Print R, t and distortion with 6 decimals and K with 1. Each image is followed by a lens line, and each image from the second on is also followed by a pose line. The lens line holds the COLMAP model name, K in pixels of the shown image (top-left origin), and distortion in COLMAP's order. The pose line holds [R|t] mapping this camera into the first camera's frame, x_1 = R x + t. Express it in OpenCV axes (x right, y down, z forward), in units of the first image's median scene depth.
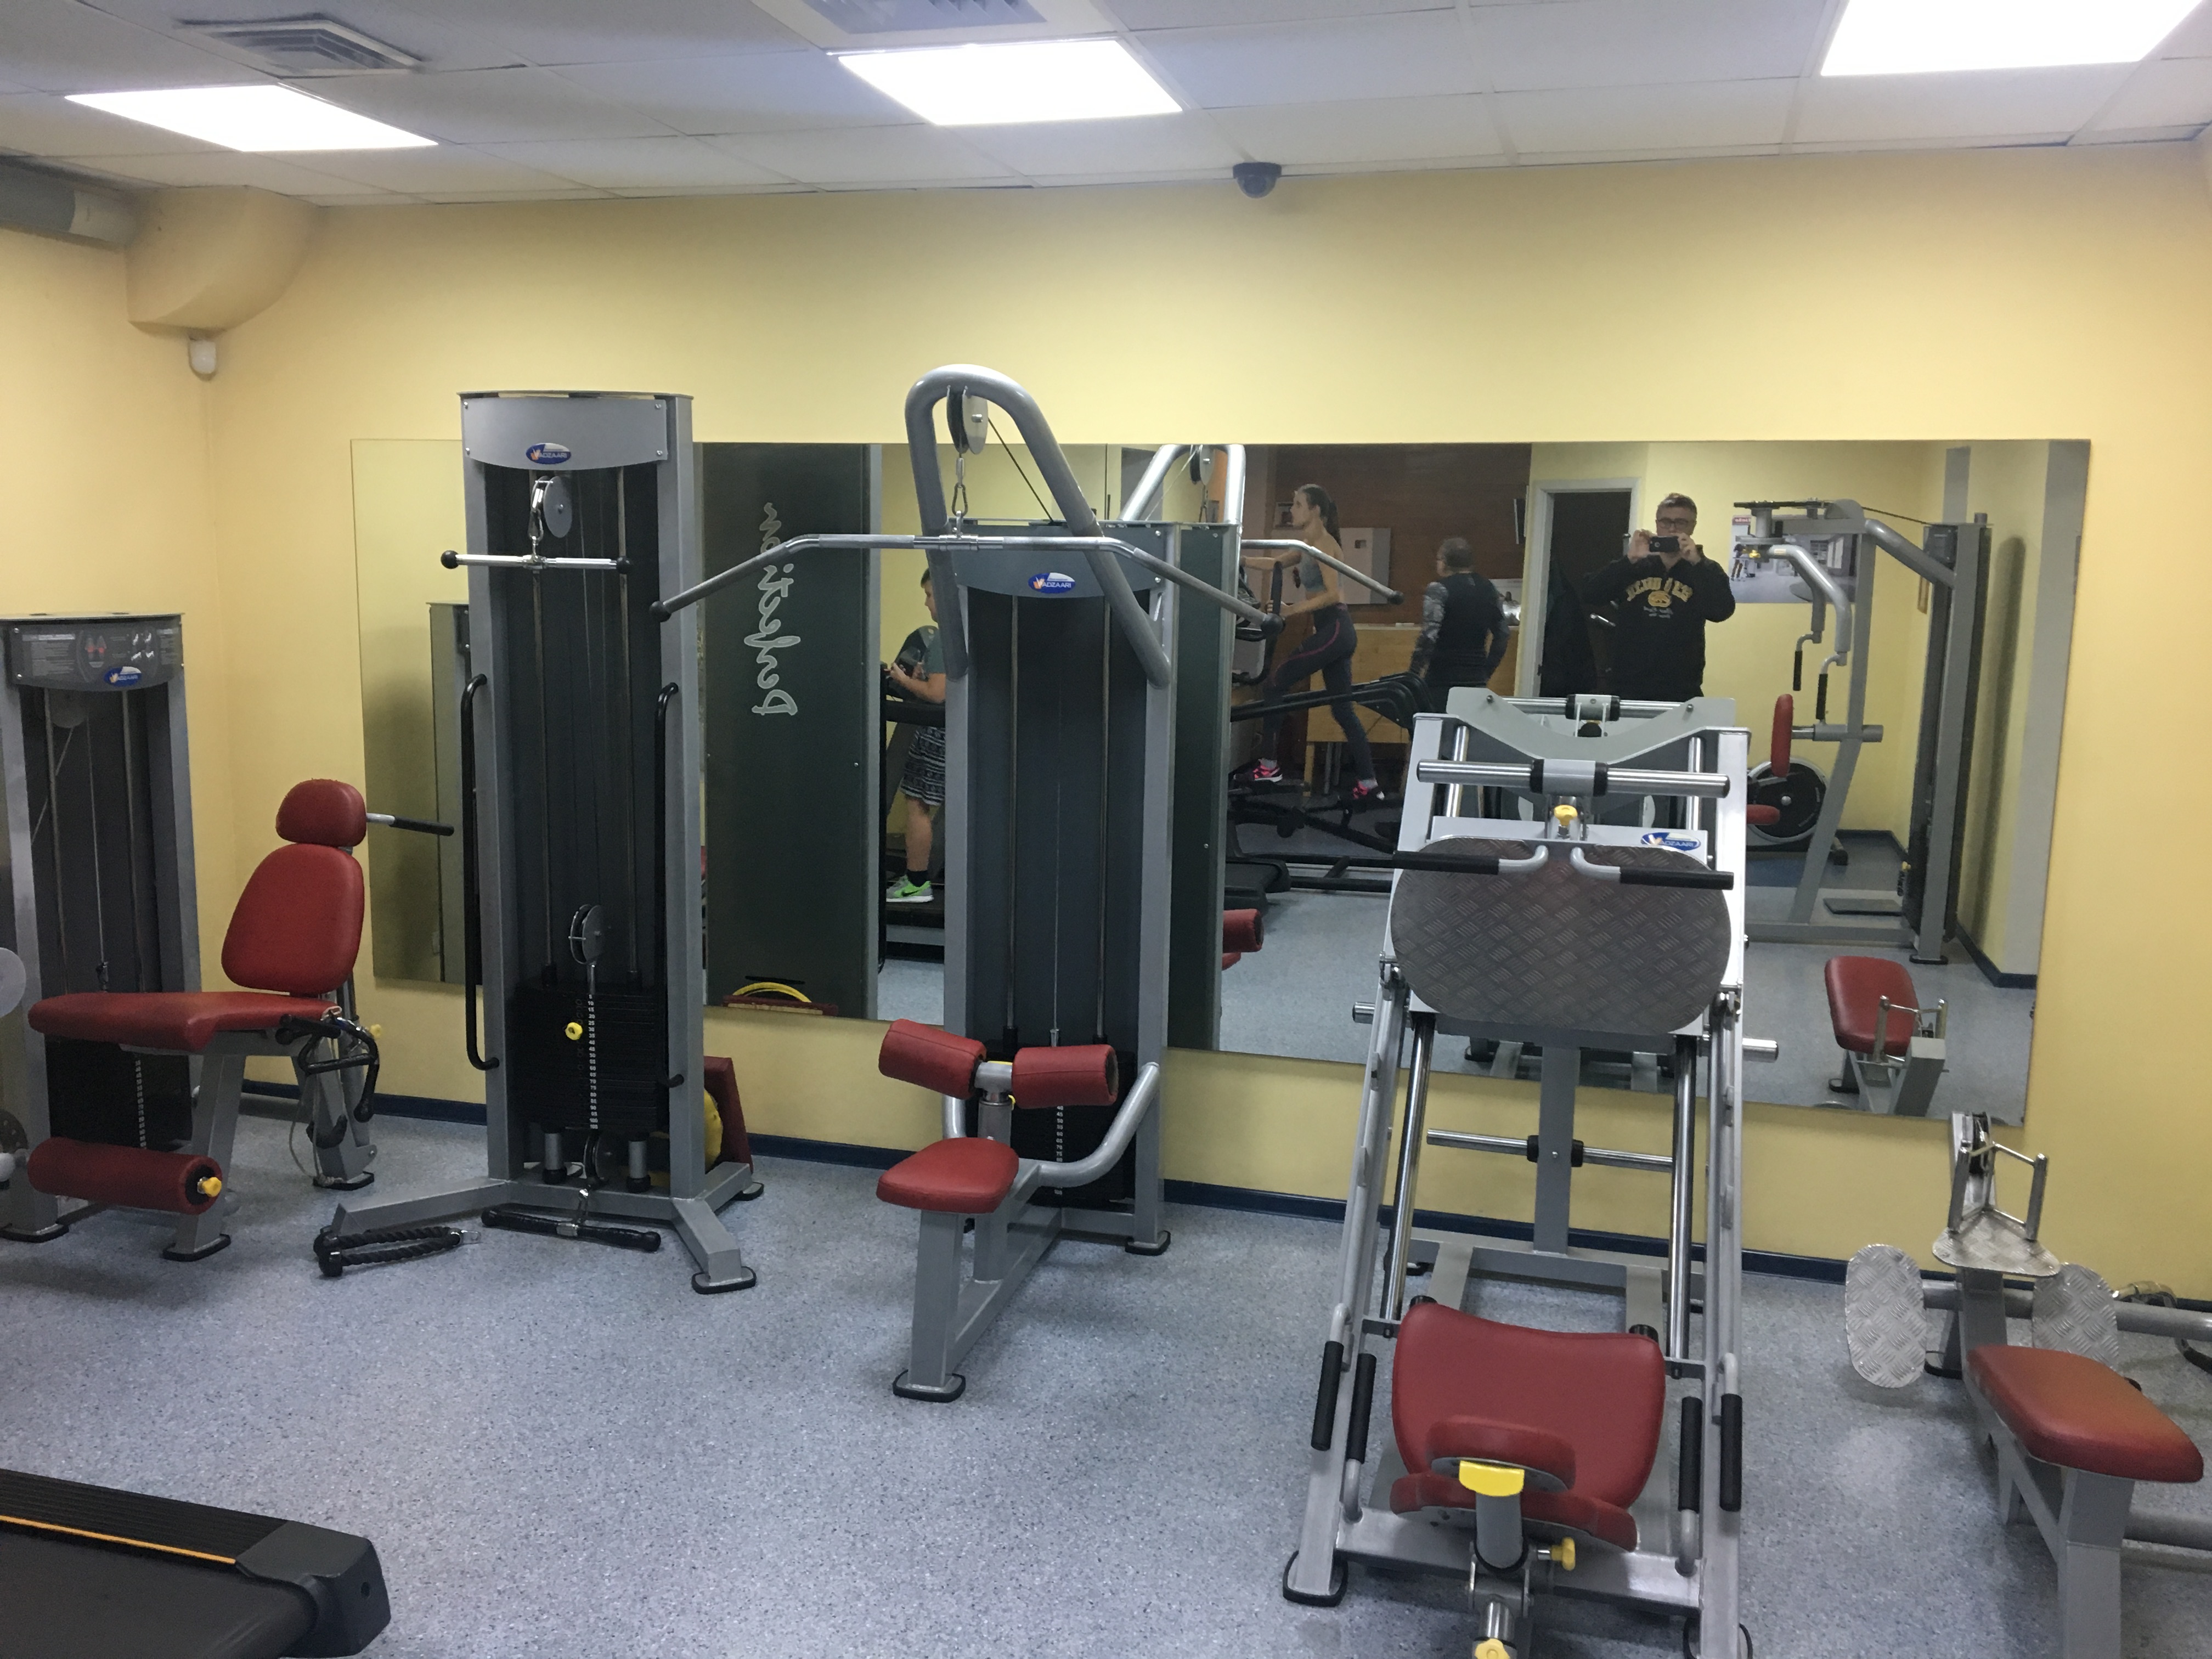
lens RADIAL K [[1840.7, 0, 1100.3], [0, 1840.7, 836.1], [0, 0, 1]] dist [0.099713, -0.161413]
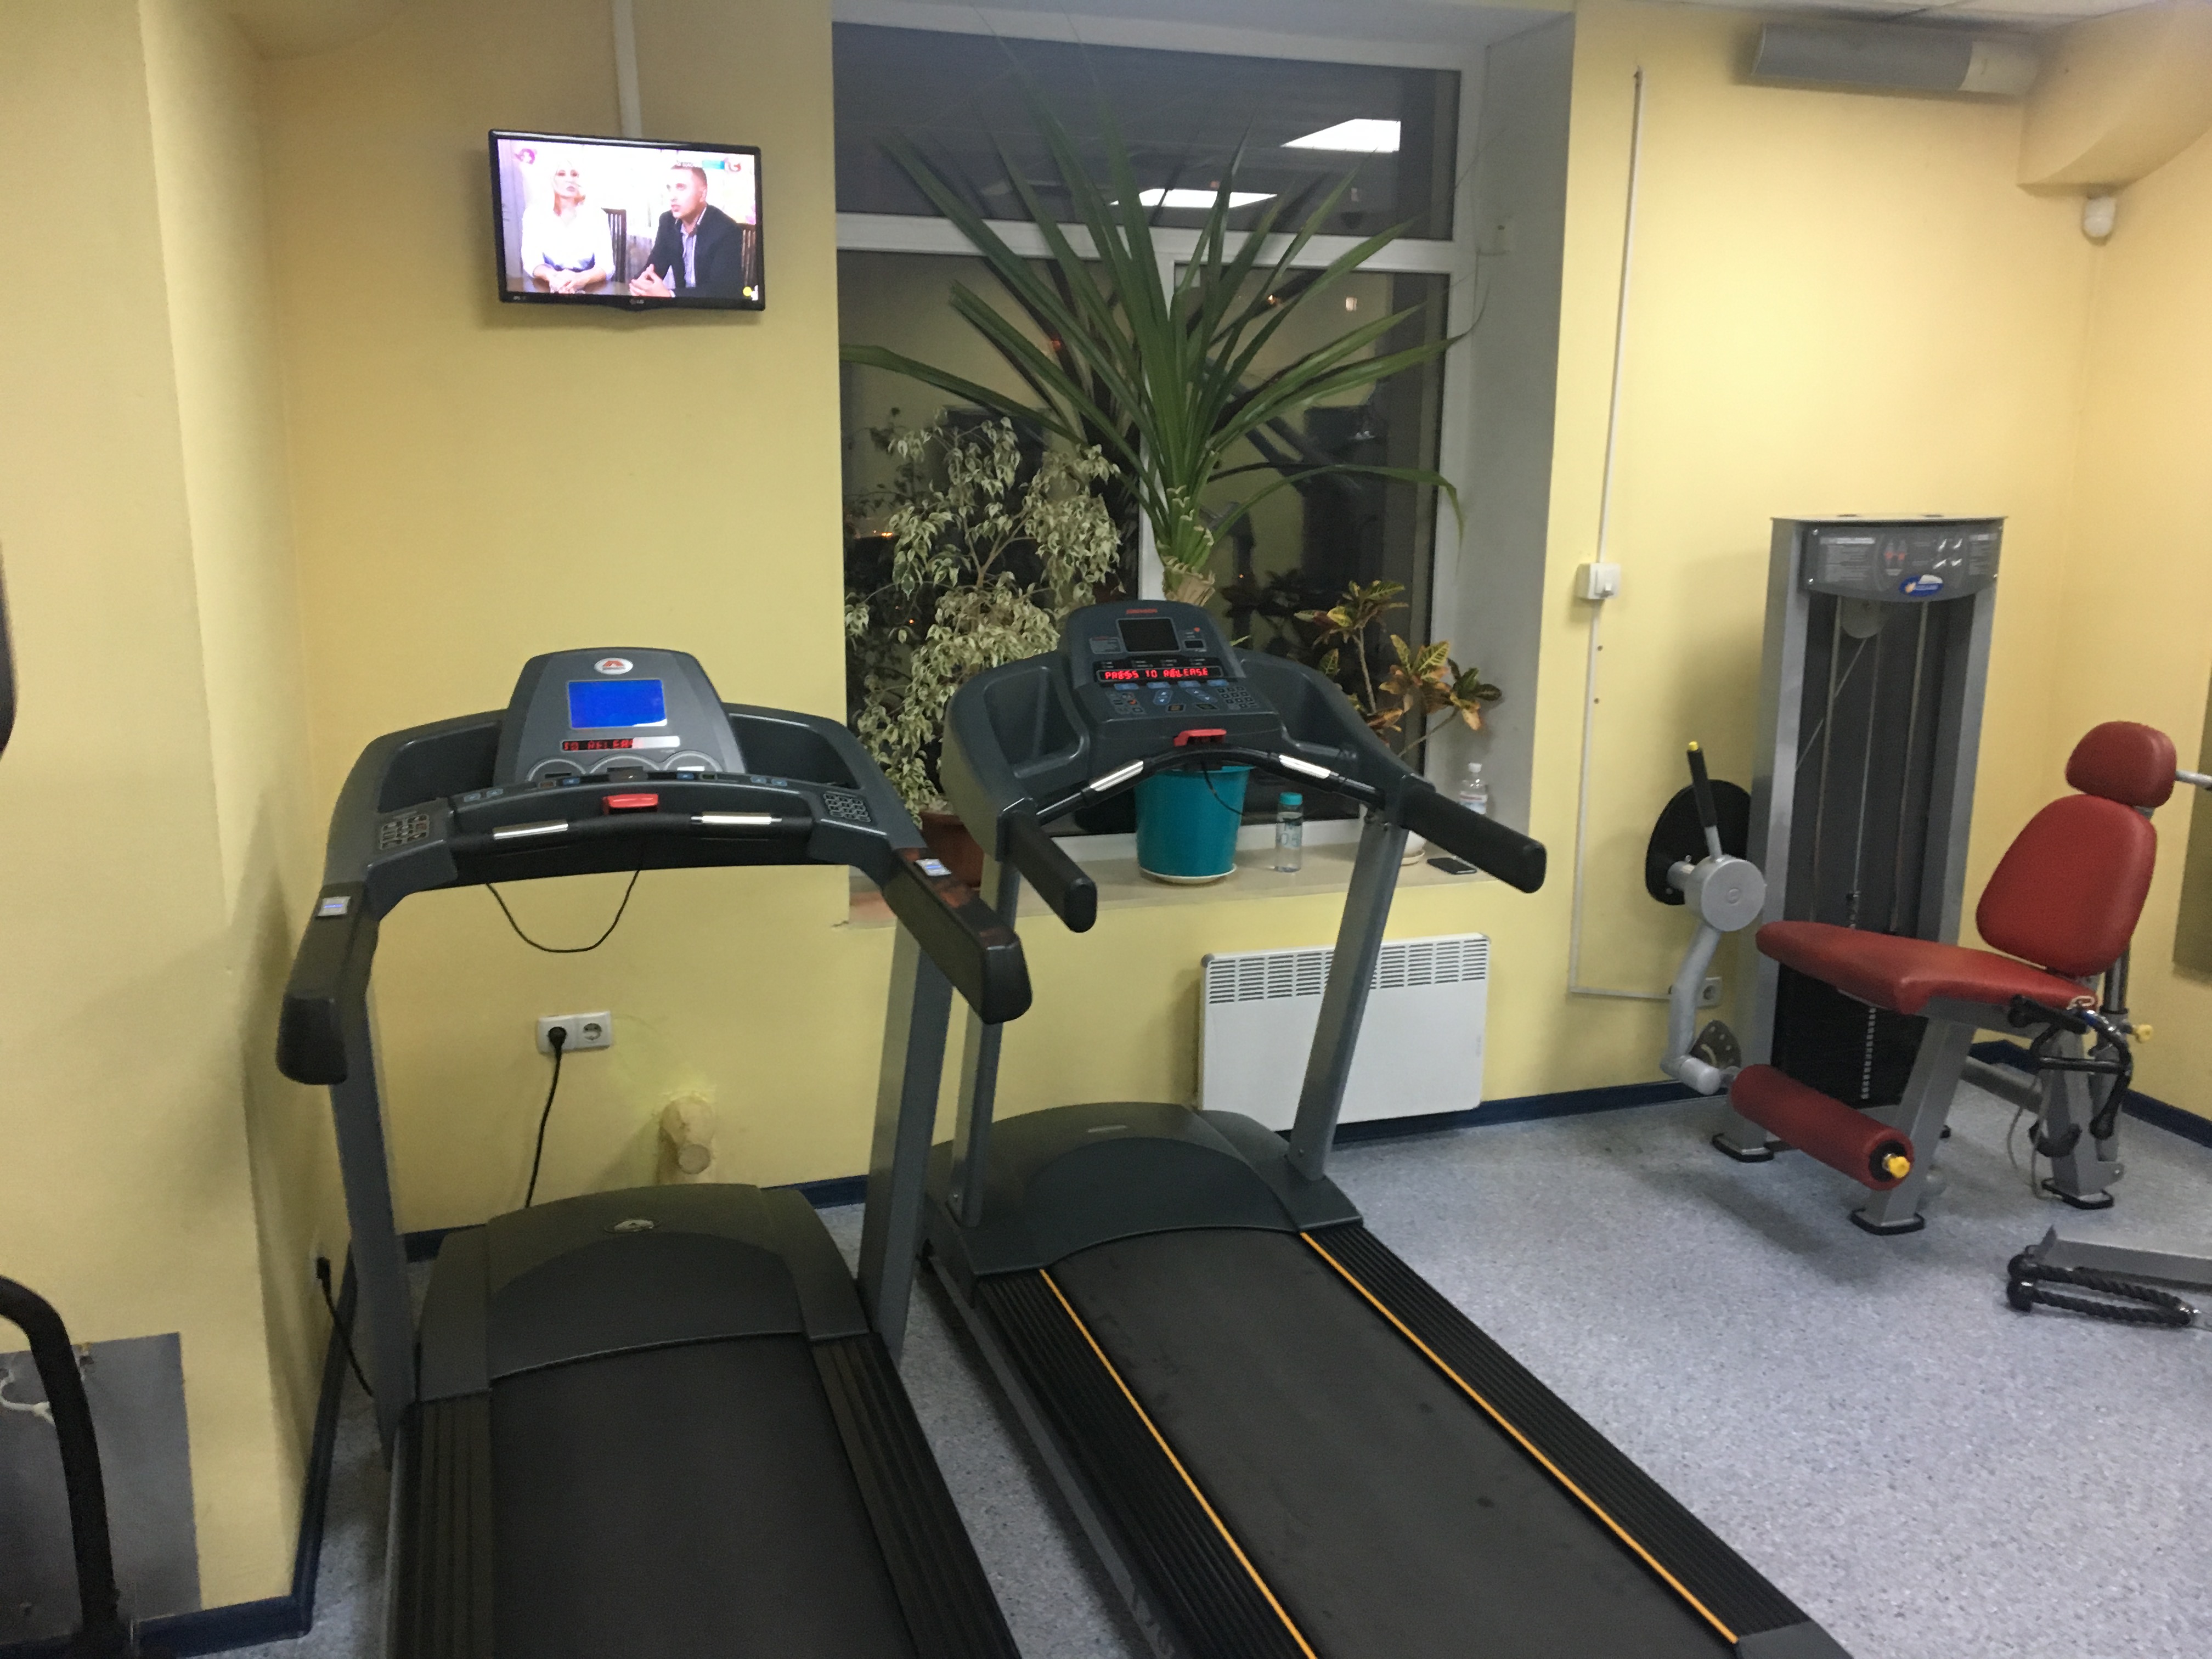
lens RADIAL K [[1853.6, 0, 1105.0], [0, 1853.6, 841.3], [0, 0, 1]] dist [0.075480, -0.108598]
pose [[0.571565, 0.163689, -0.804064, 0.001984], [-0.117313, 0.986136, 0.117364, -0.024469], [0.812127, 0.027246, 0.582844, 0.157517]]
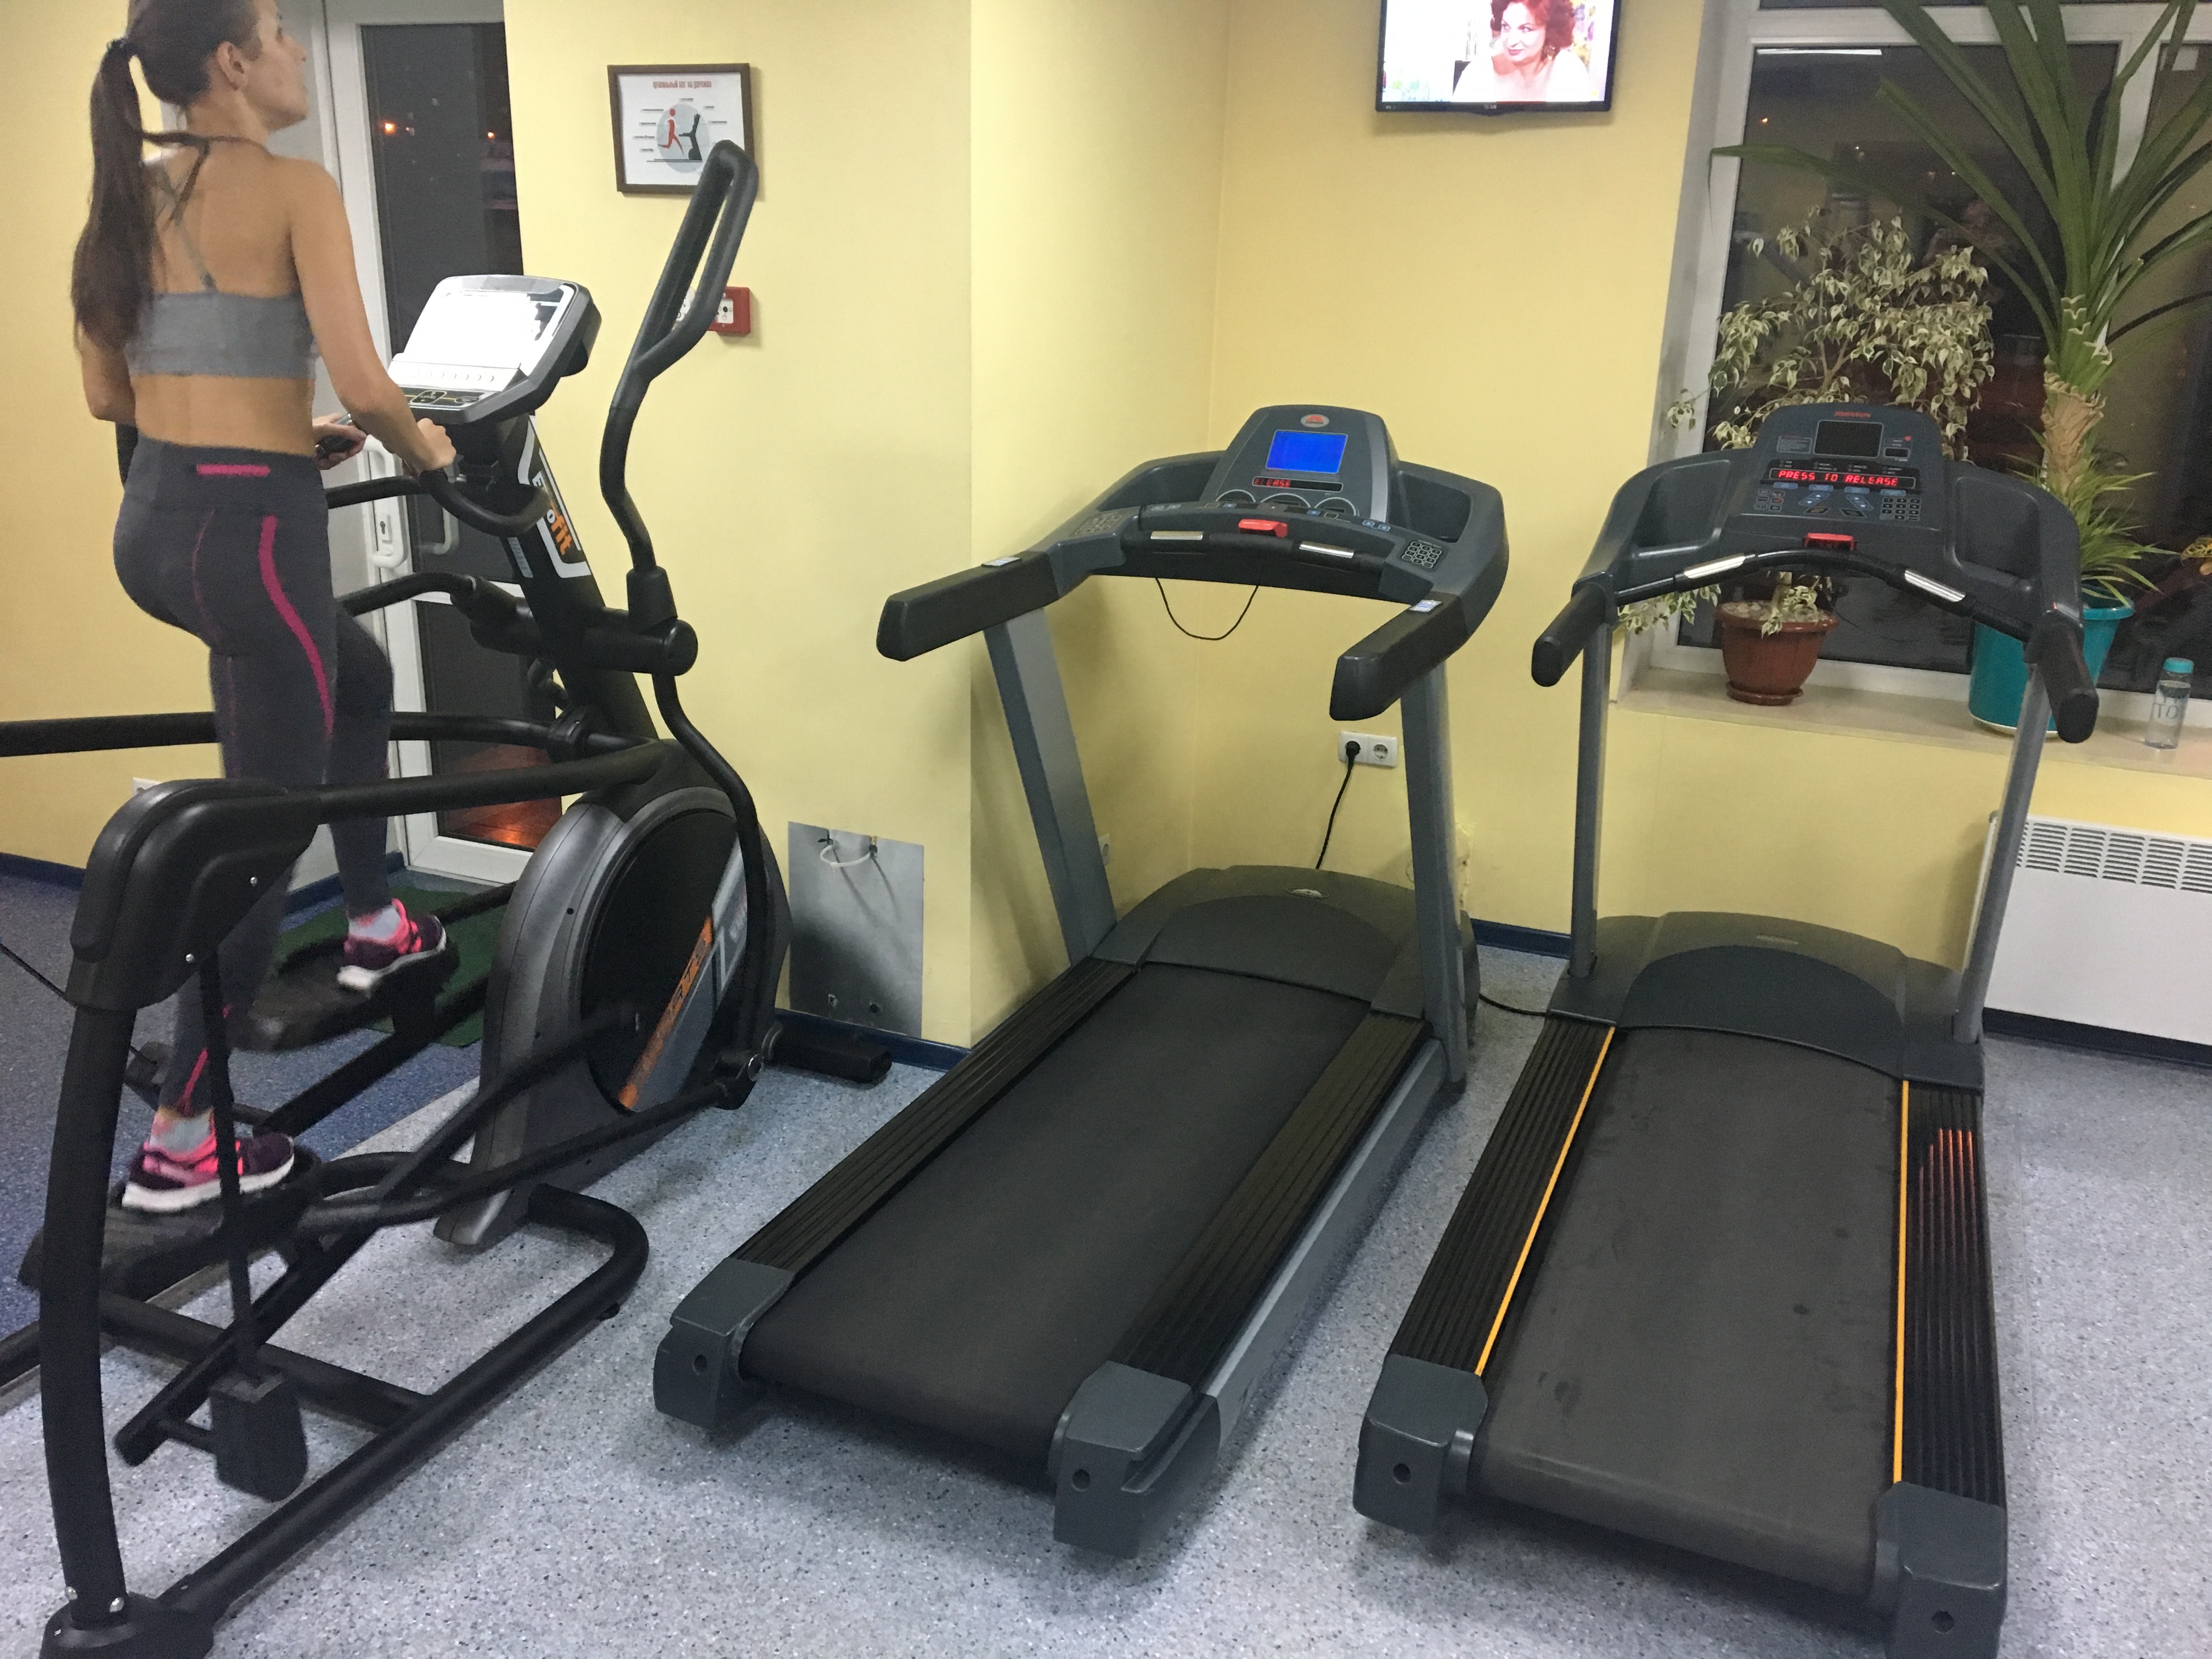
lens RADIAL K [[1839.1, 0, 1097.6], [0, 1839.1, 845.6], [0, 0, 1]] dist [0.074824, -0.114049]
pose [[-0.126994, 0.292941, -0.947659, 0.182291], [-0.172024, 0.934413, 0.311898, -0.049166], [0.976873, 0.202629, -0.068272, 0.402667]]
